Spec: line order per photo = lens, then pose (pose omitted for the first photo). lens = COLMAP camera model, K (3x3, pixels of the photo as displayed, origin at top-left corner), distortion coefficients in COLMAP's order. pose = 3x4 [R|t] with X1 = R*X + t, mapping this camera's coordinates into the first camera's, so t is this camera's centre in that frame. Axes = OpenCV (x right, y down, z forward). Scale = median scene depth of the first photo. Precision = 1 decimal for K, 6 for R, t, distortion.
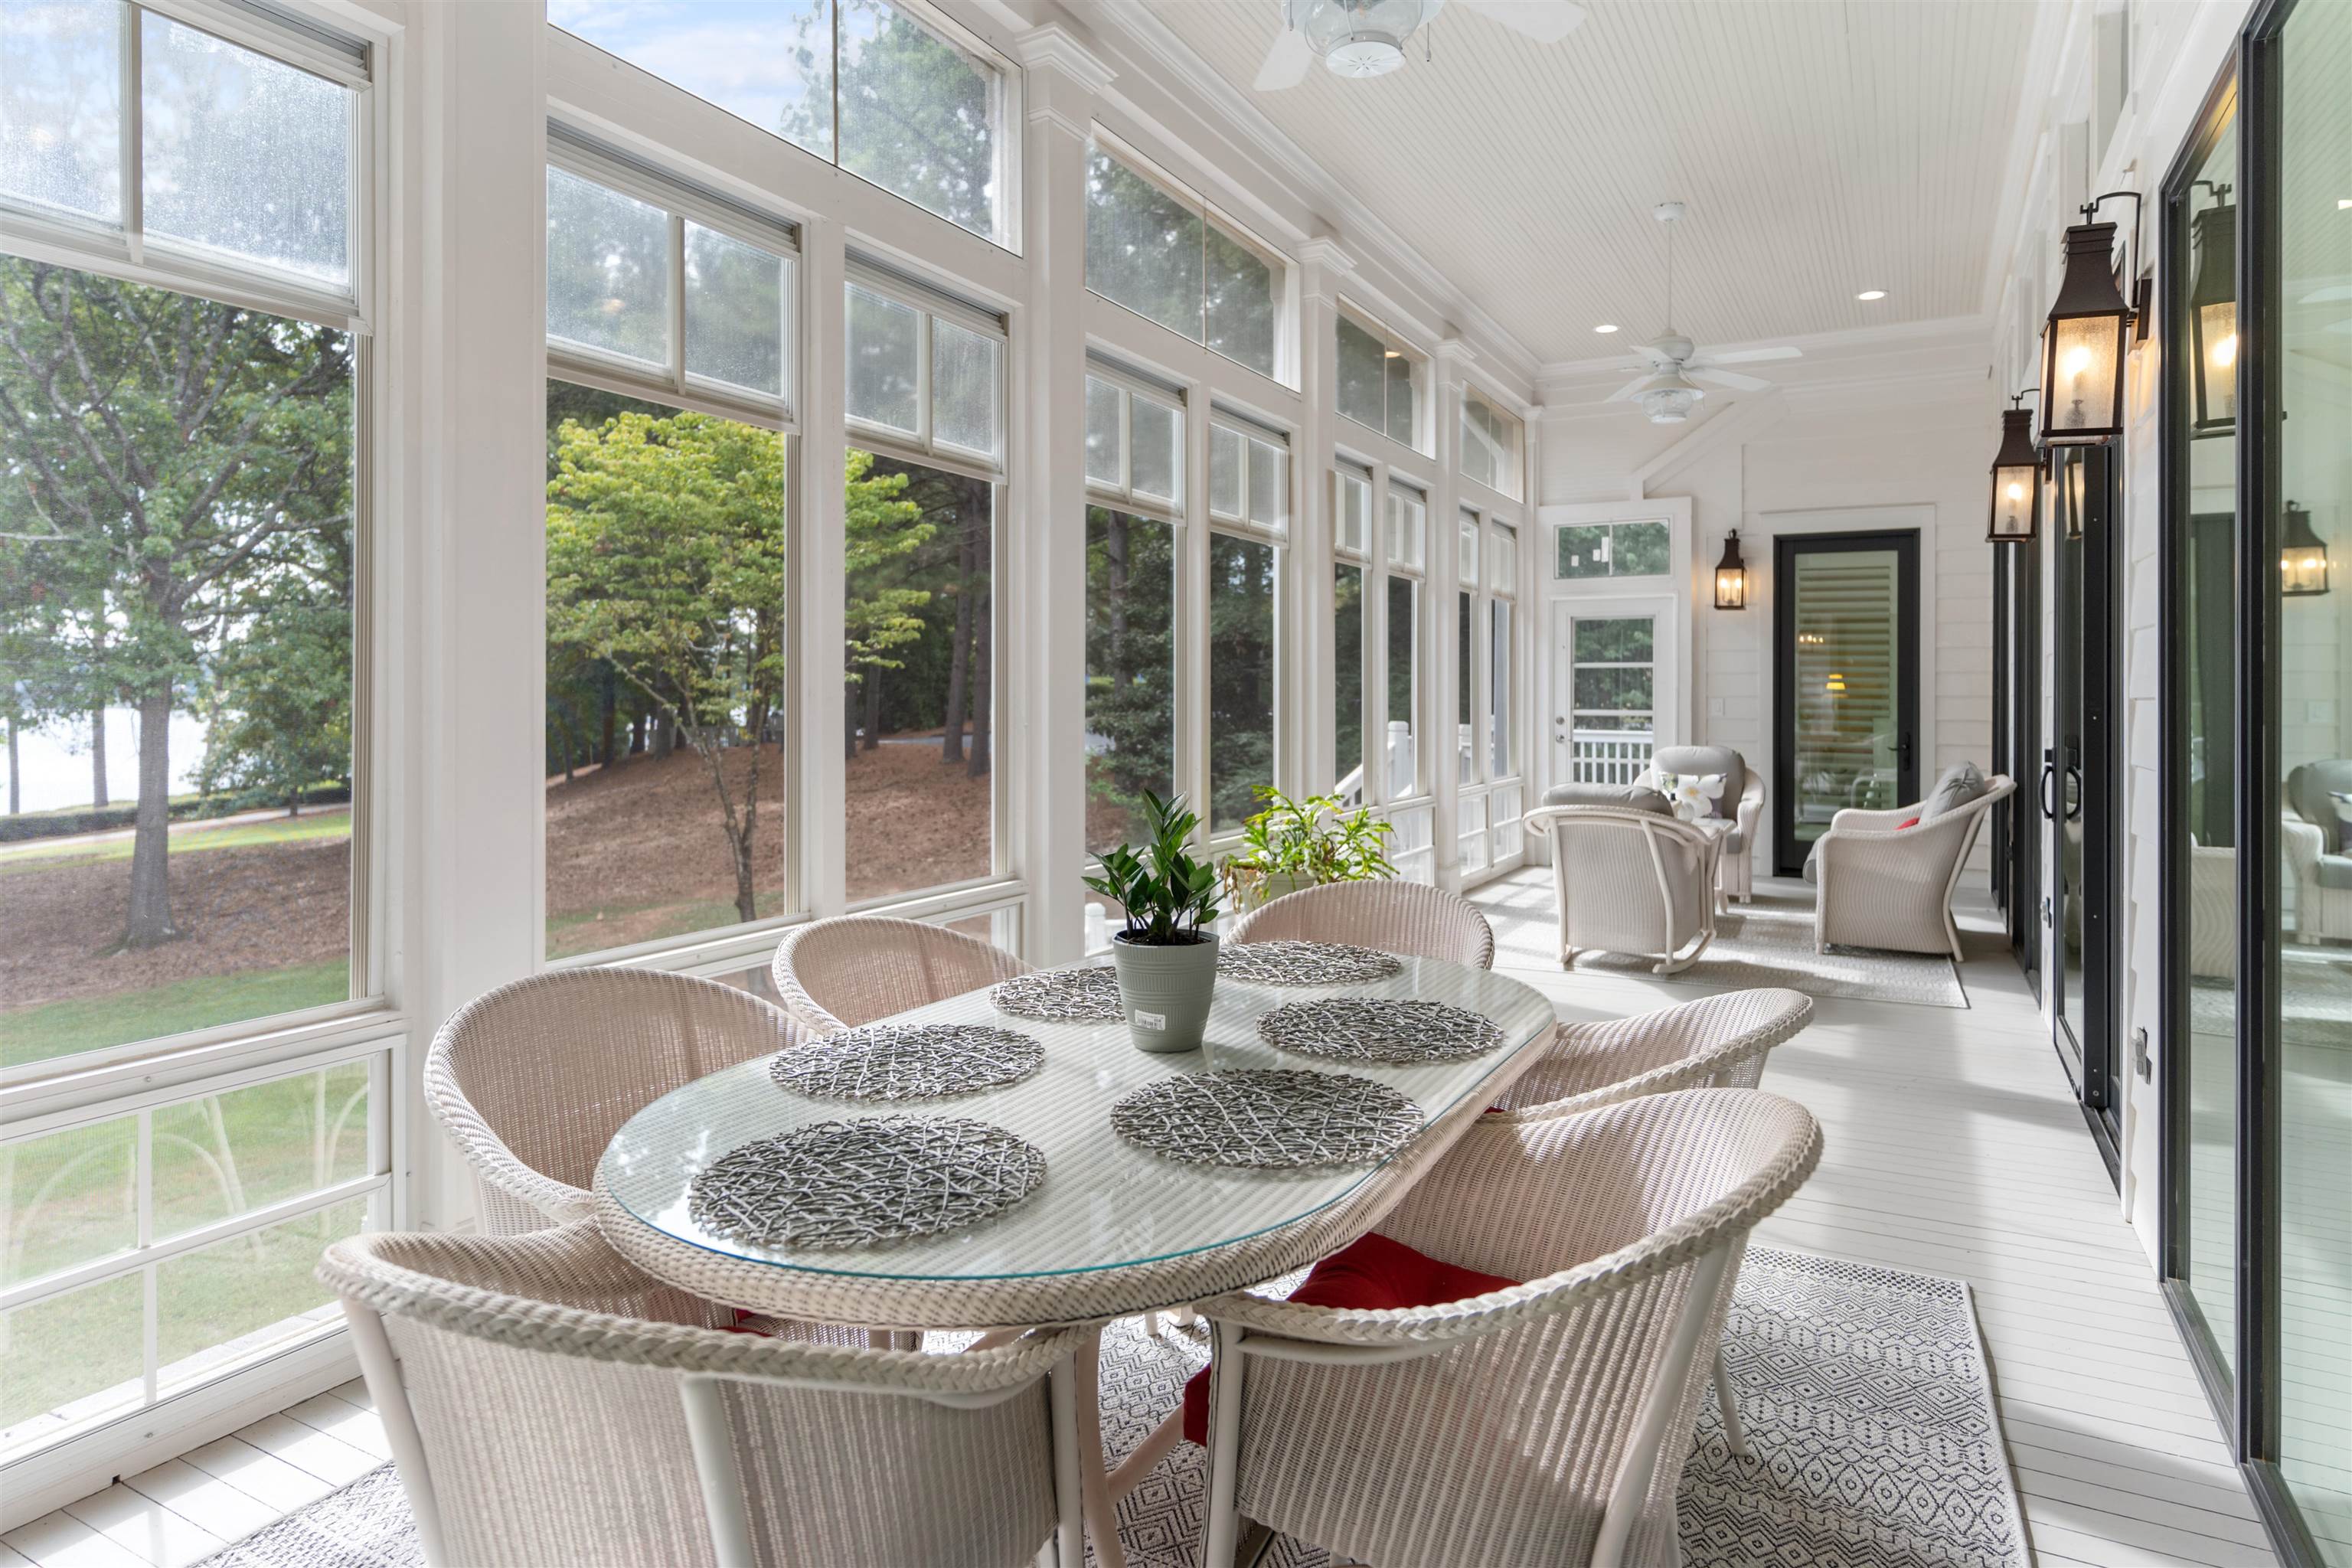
lens RADIAL K [[1334.2, 0, 1172.4], [0, 1334.2, 683.5], [0, 0, 1]] dist [-0.000484, -0.000254]
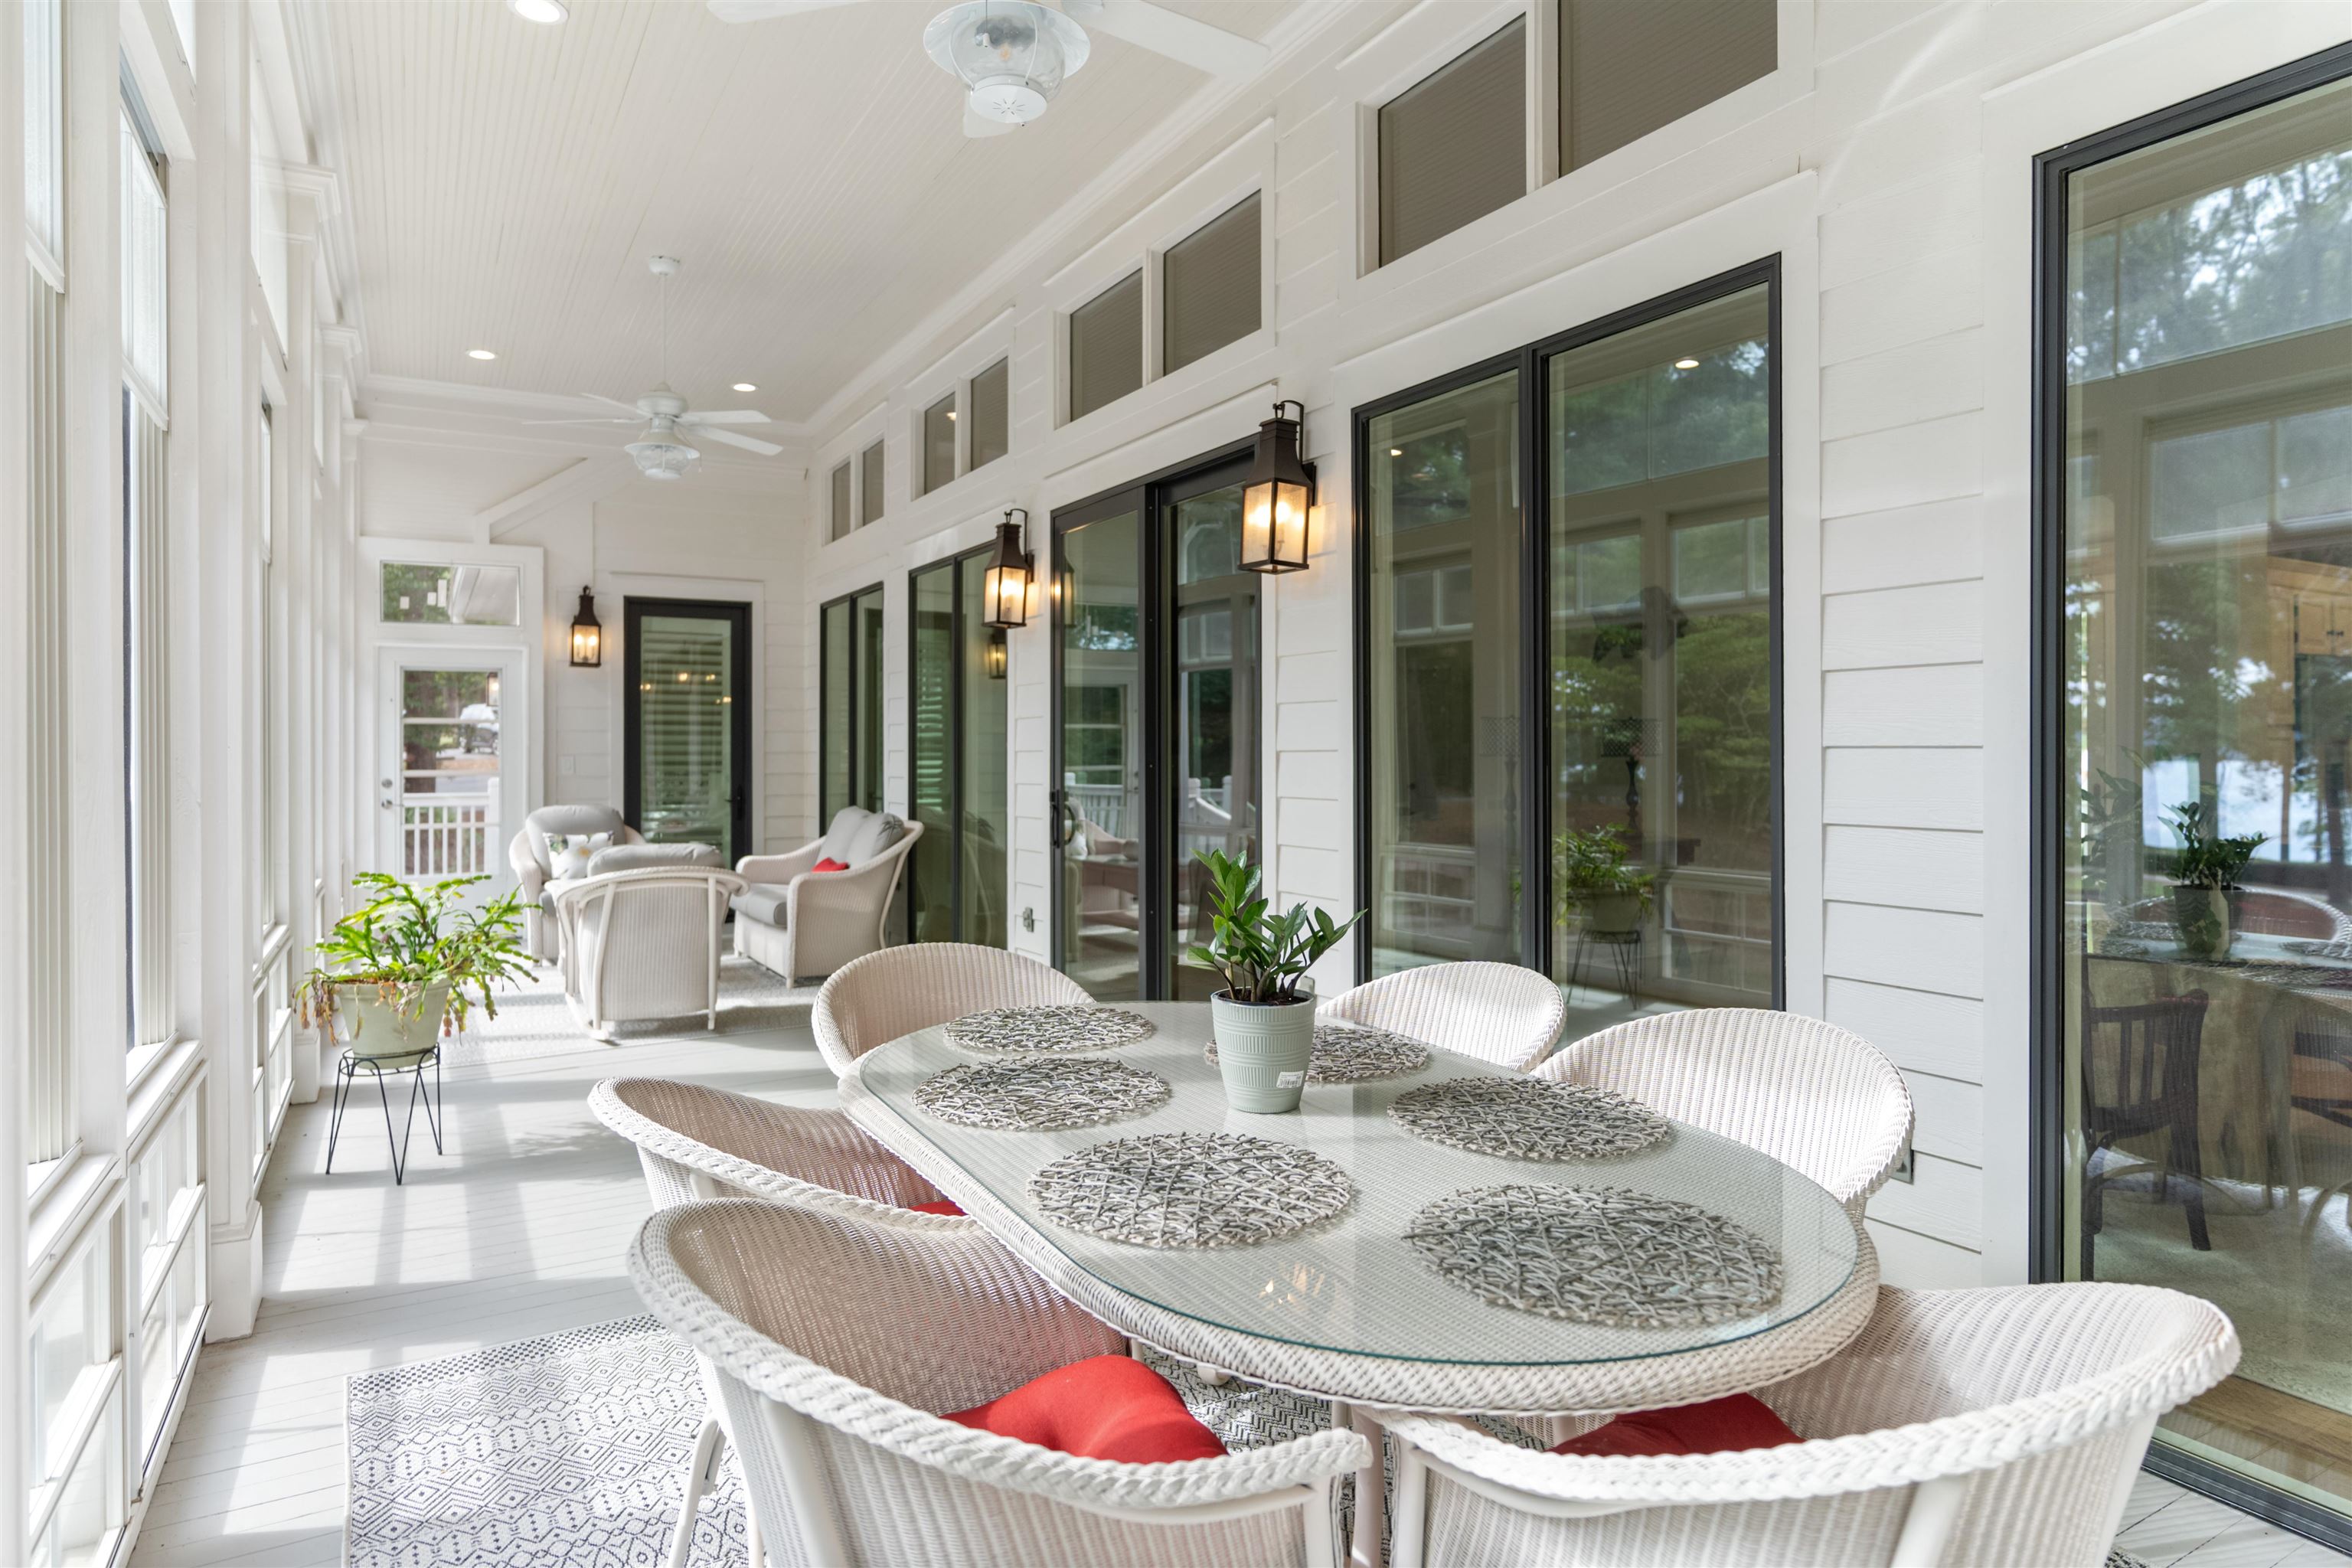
lens RADIAL K [[1310.8, 0, 1179.8], [0, 1310.8, 743.9], [0, 0, 1]] dist [-0.030242, -0.000262]
pose [[0.515604, -0.001716, 0.856826, -0.181959], [0.001269, 0.999998, 0.001239, 0.001345], [-0.856826, 0.000449, 0.515605, 0.121378]]
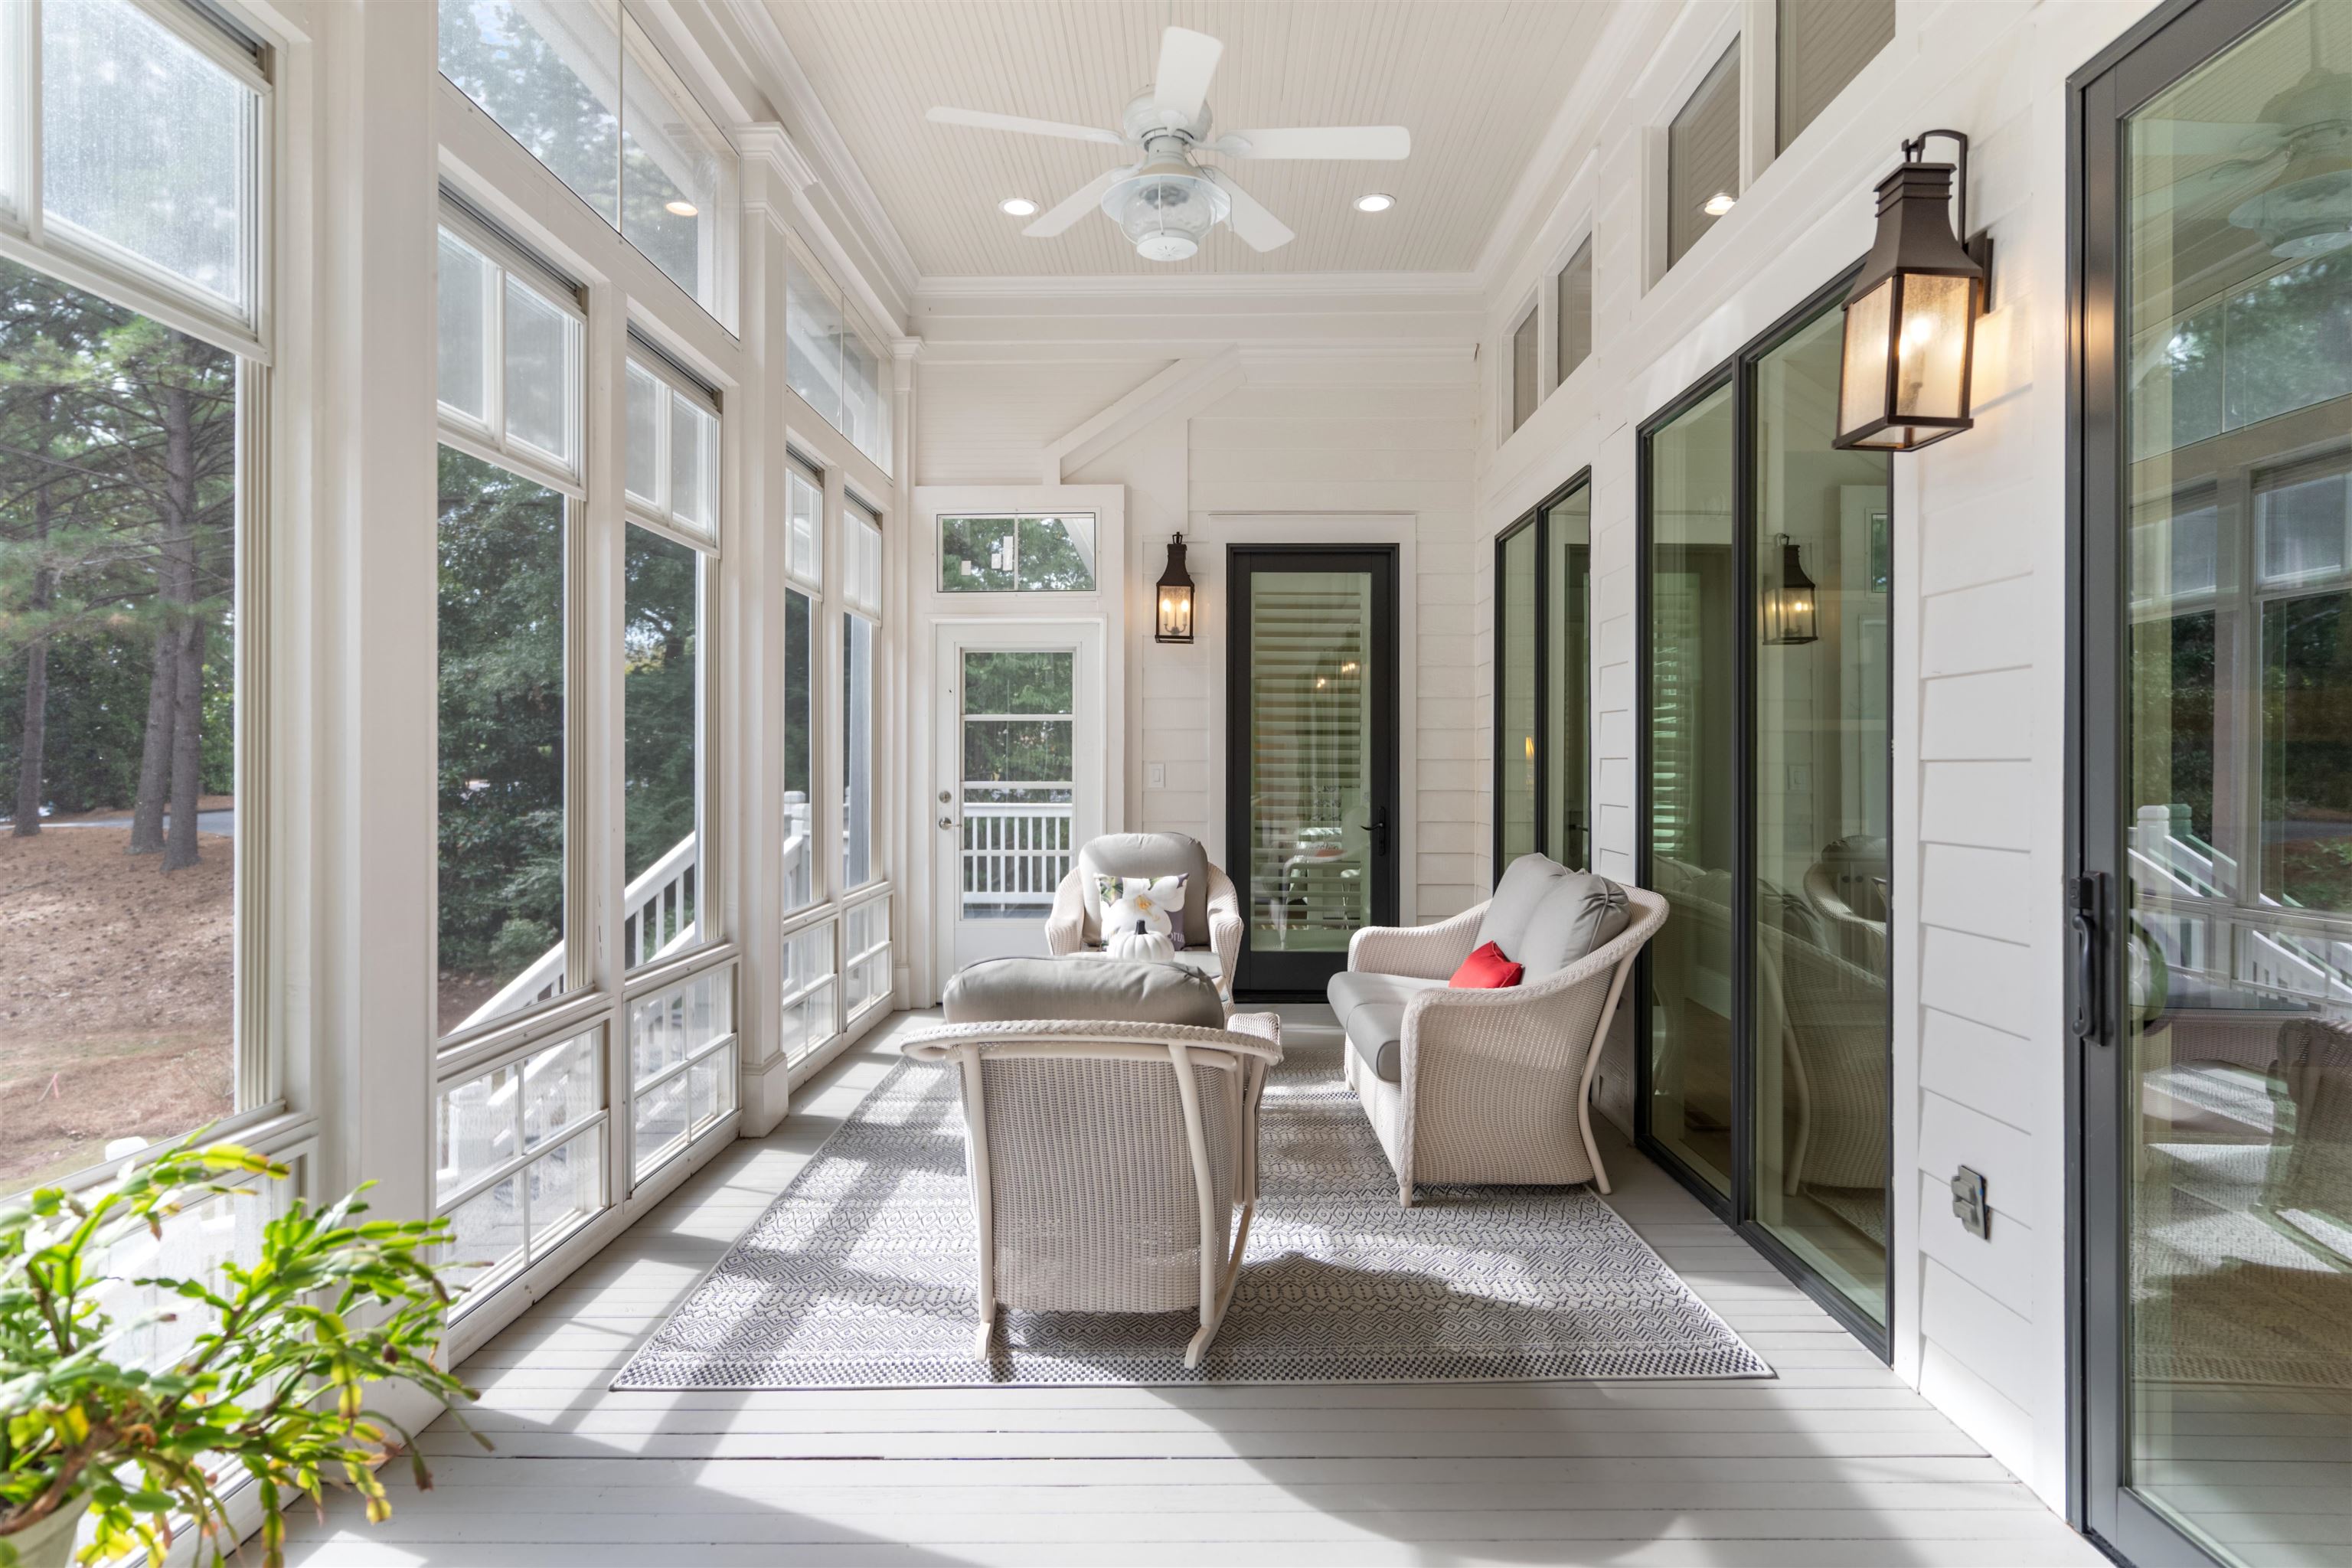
lens RADIAL K [[1264.5, 0, 1183.7], [0, 1264.5, 748.0], [0, 0, 1]] dist [-0.003046, -0.000476]
pose [[0.882805, 0.001089, 0.469738, 0.097462], [-0.000219, 0.999998, -0.001908, 0.003825], [-0.469739, 0.001581, 0.882804, 0.385211]]
